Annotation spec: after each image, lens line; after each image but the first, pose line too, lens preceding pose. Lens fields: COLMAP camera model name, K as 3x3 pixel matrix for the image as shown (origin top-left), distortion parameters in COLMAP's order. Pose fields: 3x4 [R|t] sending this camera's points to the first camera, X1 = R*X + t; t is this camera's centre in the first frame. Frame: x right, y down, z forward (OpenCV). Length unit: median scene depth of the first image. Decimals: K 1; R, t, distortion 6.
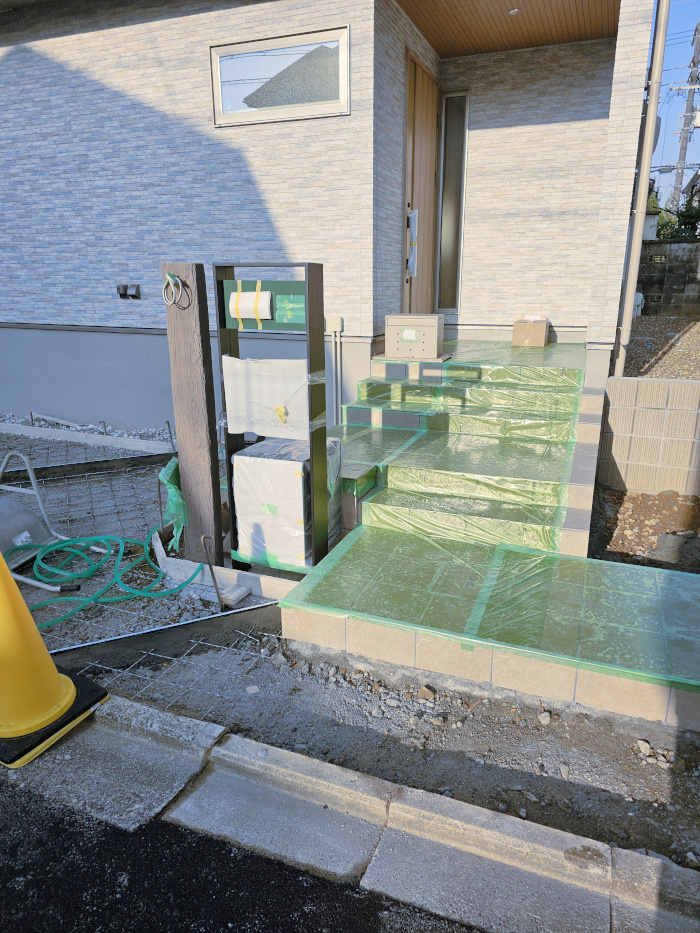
lens RADIAL K [[627.4, 0, 347.8], [0, 627.4, 458.5], [0, 0, 1]] dist [0.006856, -0.004657]
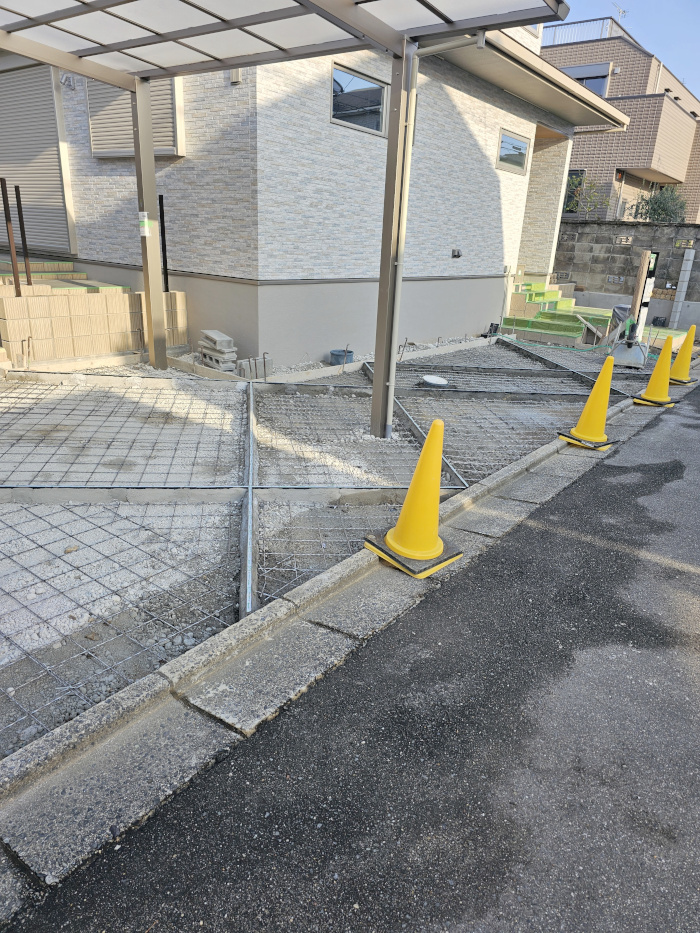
lens RADIAL K [[627.4, 0, 349.9], [0, 627.4, 468.2], [0, 0, 1]] dist [0.006856, -0.004657]
pose [[0.271827, -0.321956, 0.906893, -2.113630], [0.213090, 0.939121, 0.269527, -0.240663], [-0.938458, 0.119985, 0.323884, 0.795263]]
